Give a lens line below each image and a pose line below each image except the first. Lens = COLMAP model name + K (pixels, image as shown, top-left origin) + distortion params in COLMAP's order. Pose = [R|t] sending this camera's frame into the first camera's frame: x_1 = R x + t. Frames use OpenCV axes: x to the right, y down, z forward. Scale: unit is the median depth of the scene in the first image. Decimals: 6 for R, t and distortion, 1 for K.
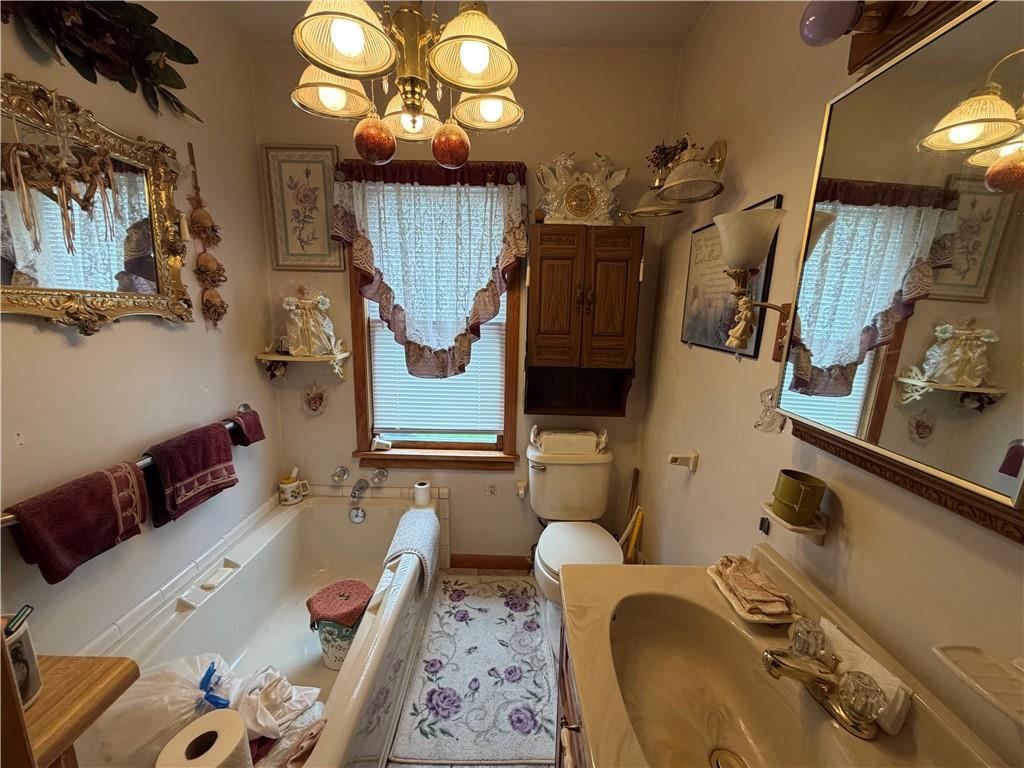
lens RADIAL K [[409.4, 0, 511.8], [0, 409.4, 389.2], [0, 0, 1]] dist [0.000533, -0.000160]
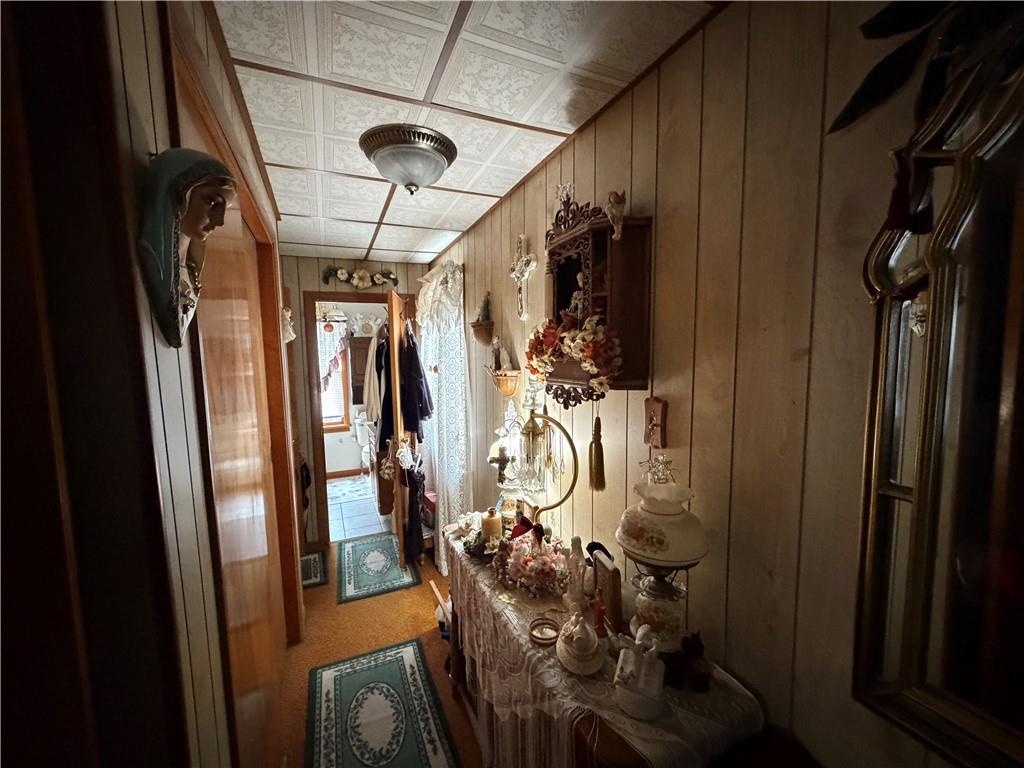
lens RADIAL K [[409.4, 0, 510.2], [0, 409.4, 388.2], [0, 0, 1]] dist [0.000533, -0.000160]
pose [[0.905938, -0.079625, 0.415857, -0.153583], [0.126856, 0.988084, -0.087163, 0.348421], [-0.403961, 0.131718, 0.905244, -2.014429]]
